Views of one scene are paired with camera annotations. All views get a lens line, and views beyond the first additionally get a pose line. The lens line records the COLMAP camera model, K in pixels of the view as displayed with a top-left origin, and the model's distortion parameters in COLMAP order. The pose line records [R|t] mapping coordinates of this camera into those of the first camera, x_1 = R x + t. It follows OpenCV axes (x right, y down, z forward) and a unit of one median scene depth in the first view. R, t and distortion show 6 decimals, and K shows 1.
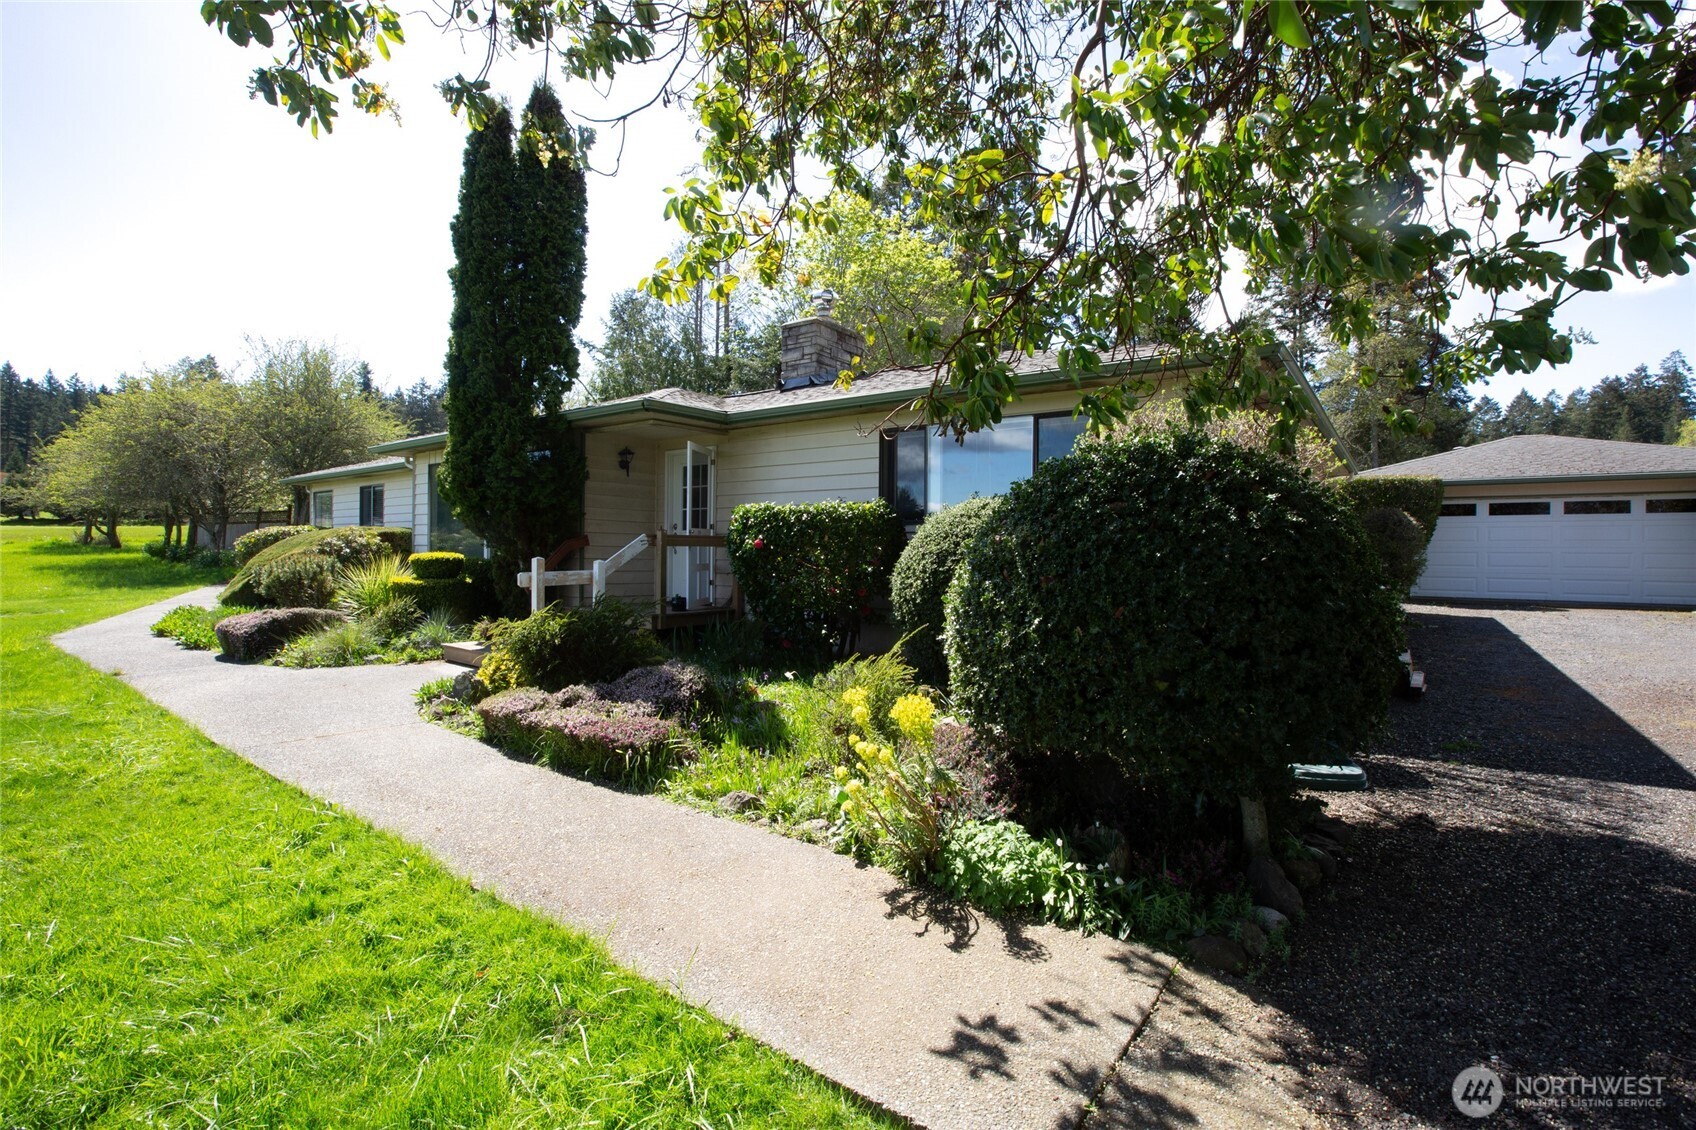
lens RADIAL K [[763.6, 0, 813.4], [0, 763.6, 552.9], [0, 0, 1]] dist [-0.046360, 0.018921]
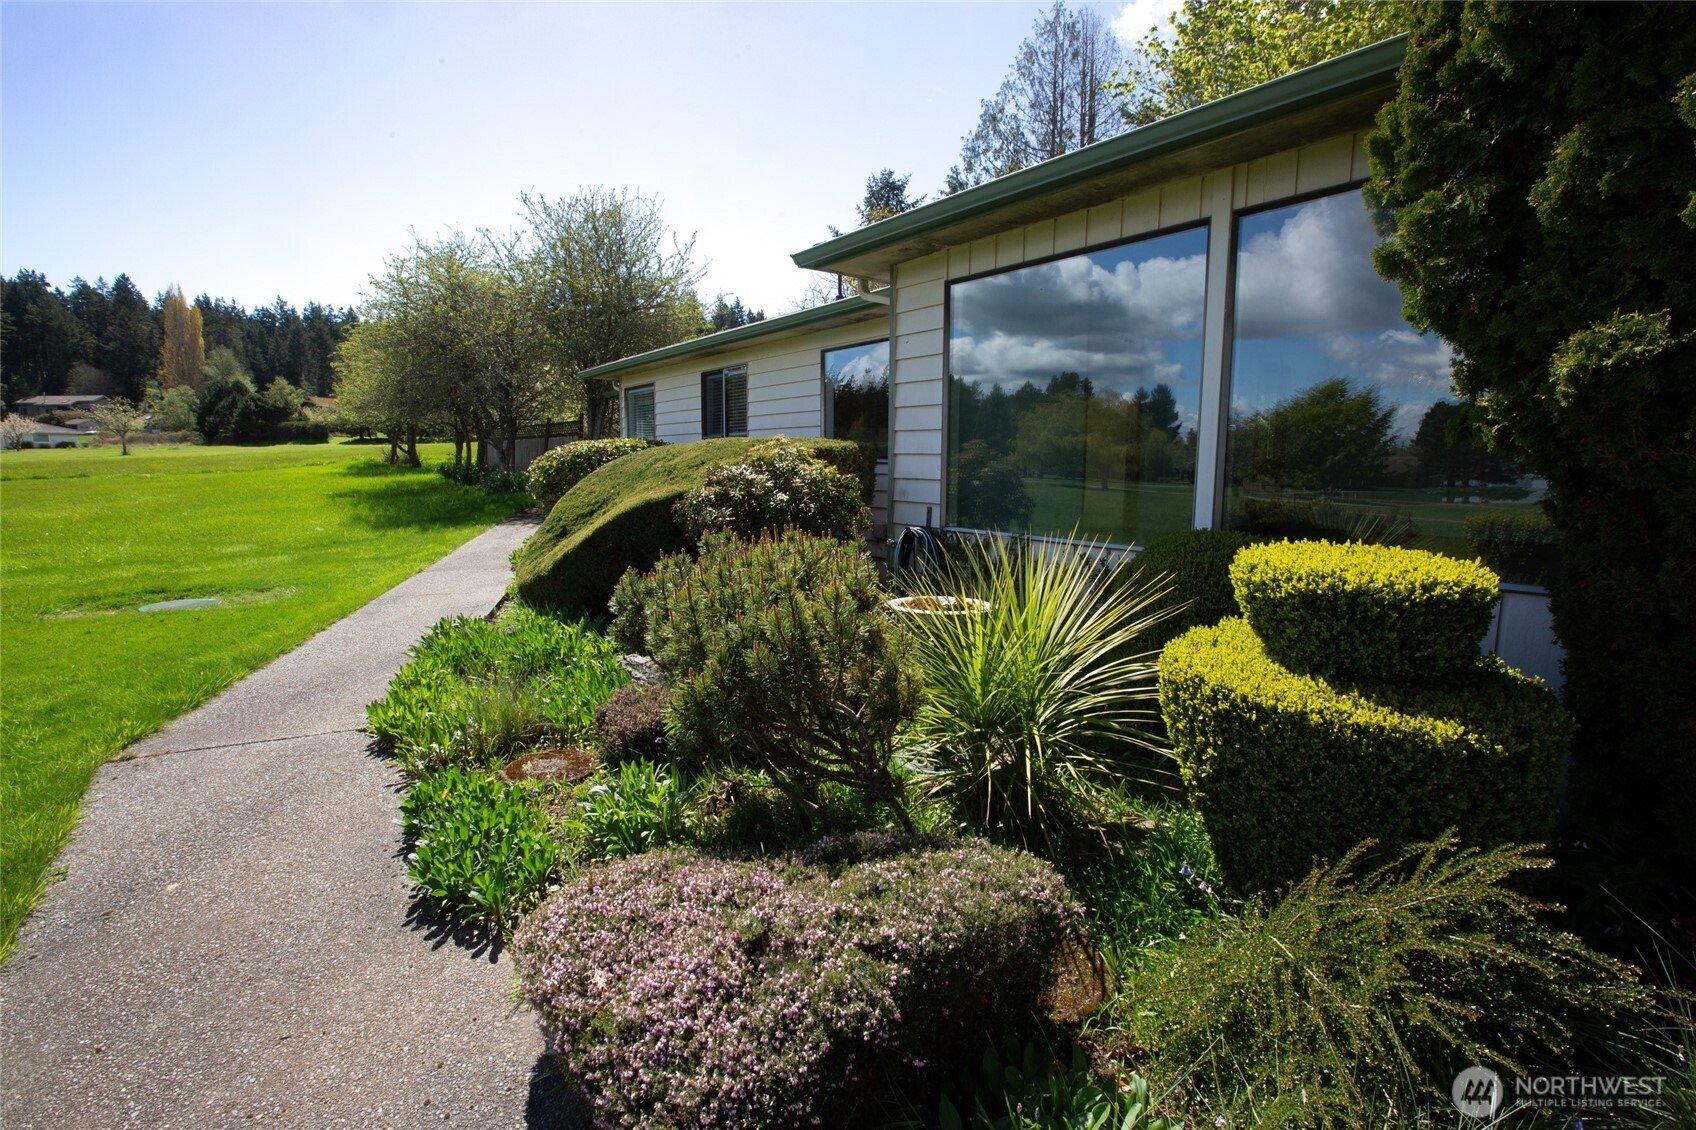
lens RADIAL K [[763.6, 0, 813.4], [0, 763.6, 552.9], [0, 0, 1]] dist [-0.046360, 0.018921]
pose [[0.957329, 0.023761, -0.288021, -0.285536], [0.011541, 0.992676, 0.120254, -0.013521], [0.288768, -0.118447, 0.950044, 0.359969]]
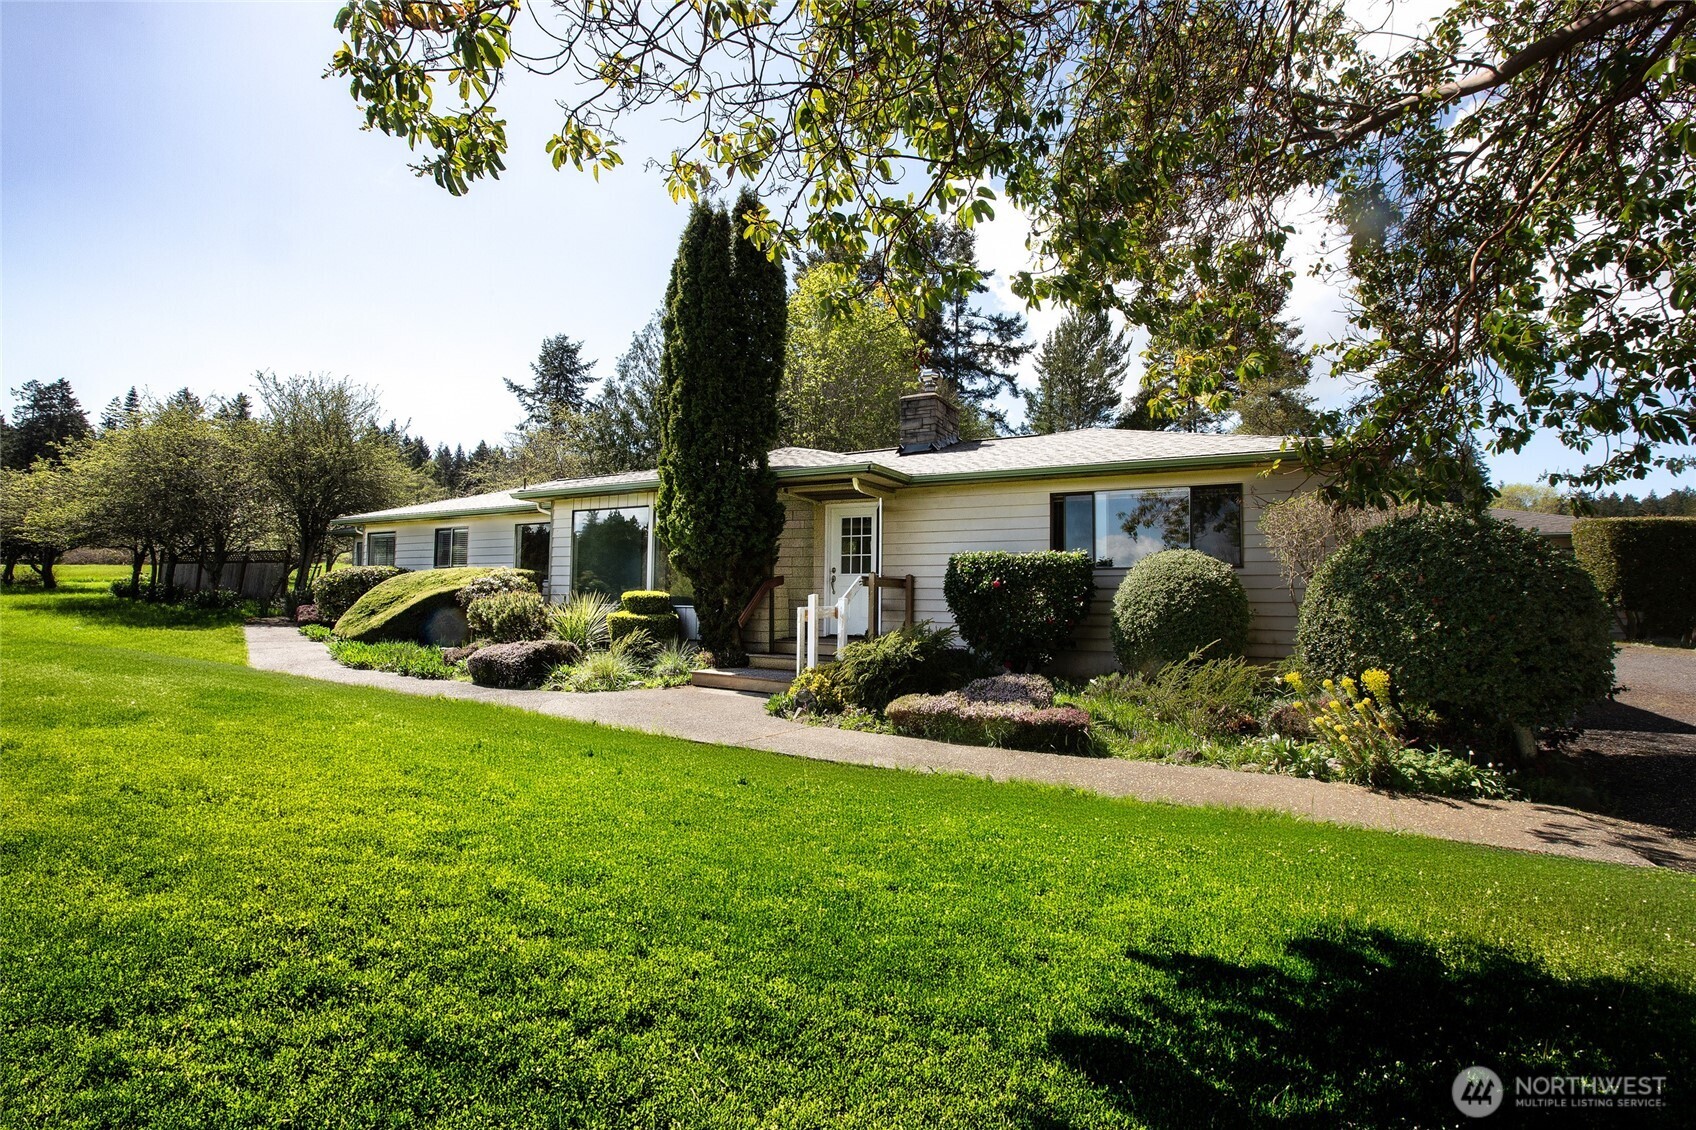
lens RADIAL K [[763.6, 0, 813.4], [0, 763.6, 552.9], [0, 0, 1]] dist [-0.046360, 0.018921]
pose [[0.991373, 0.013854, 0.130336, -0.193684], [-0.005427, 0.997884, -0.064789, 0.006950], [-0.130958, 0.063522, 0.989351, -0.069509]]
